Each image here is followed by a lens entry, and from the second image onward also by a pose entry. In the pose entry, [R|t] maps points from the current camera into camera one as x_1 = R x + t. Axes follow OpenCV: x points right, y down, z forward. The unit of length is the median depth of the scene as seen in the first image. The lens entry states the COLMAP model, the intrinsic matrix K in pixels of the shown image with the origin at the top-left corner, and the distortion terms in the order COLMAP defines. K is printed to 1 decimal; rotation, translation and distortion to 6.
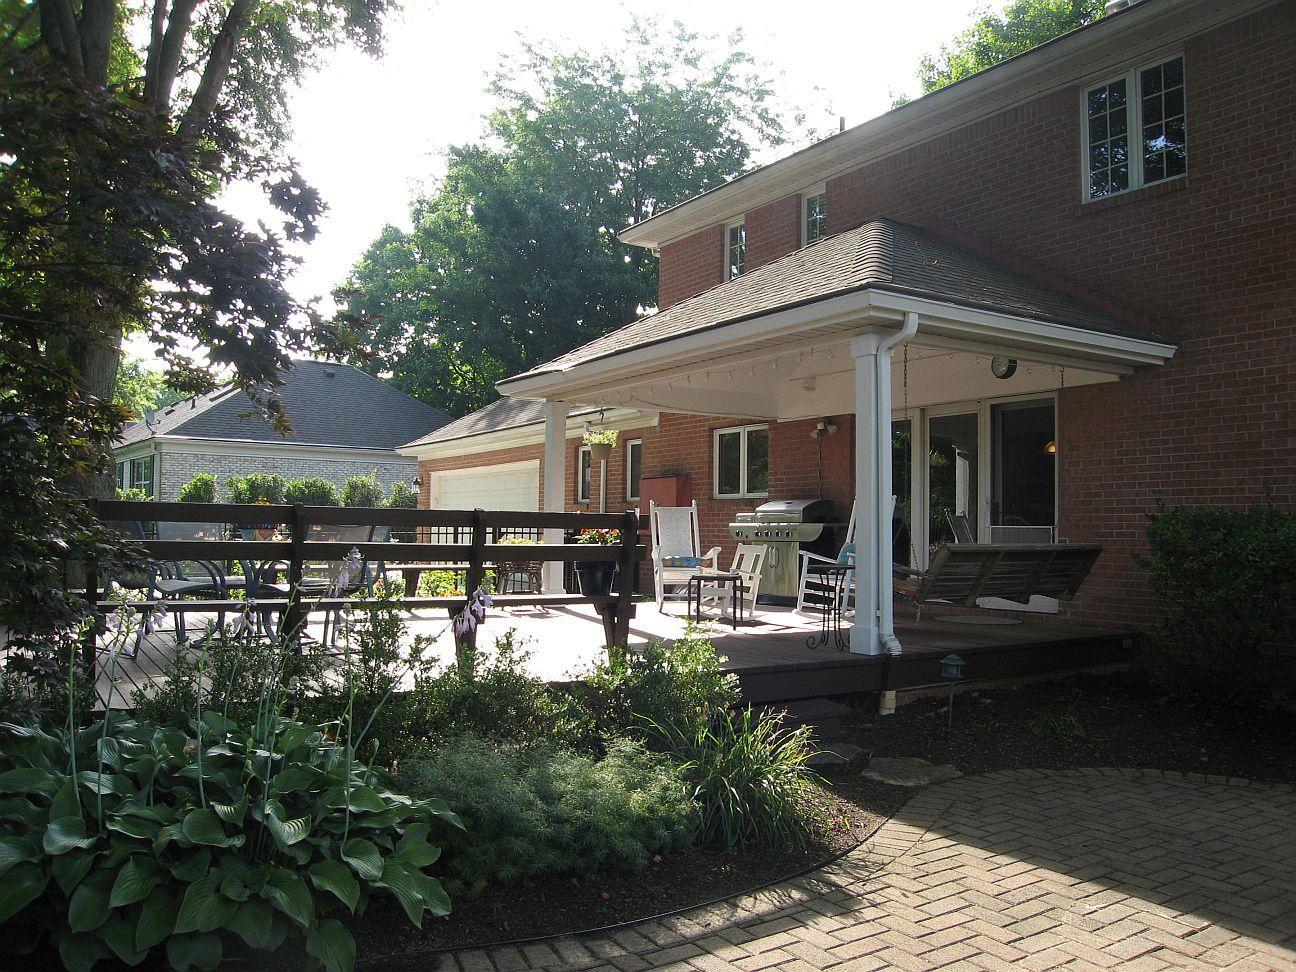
lens RADIAL K [[1056.5, 0, 648.0], [0, 1056.5, 486.0], [0, 0, 1]] dist [-0.125966, 0.084608]
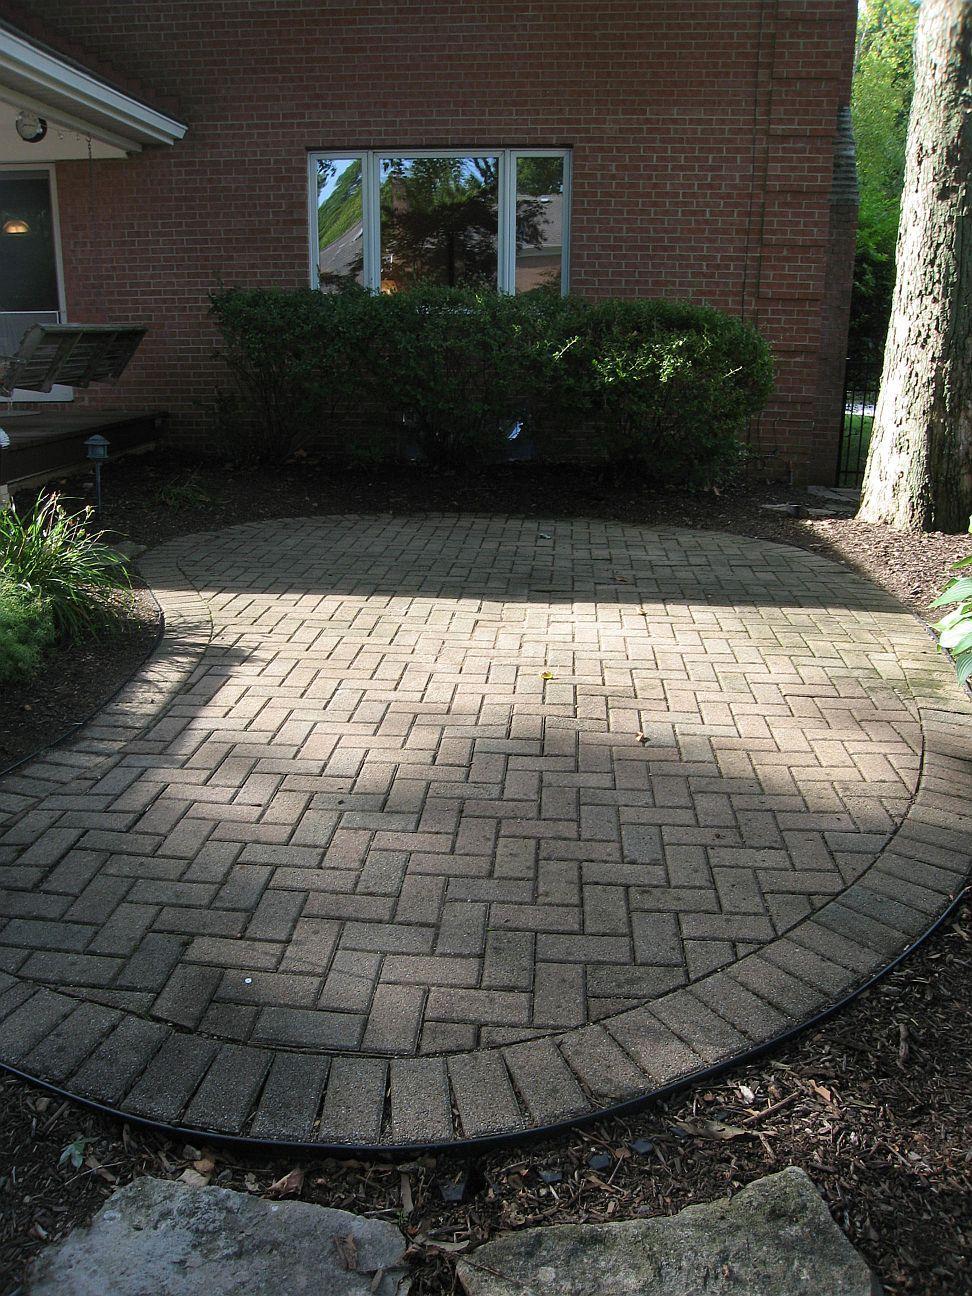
lens RADIAL K [[1056.5, 0, 486.0], [0, 1056.5, 648.0], [0, 0, 1]] dist [-0.125966, 0.084608]
pose [[0.603340, -0.235900, 0.761795, -0.405454], [-0.033555, 0.946893, 0.319794, 0.039112], [-0.796778, -0.218507, 0.563383, 0.162001]]
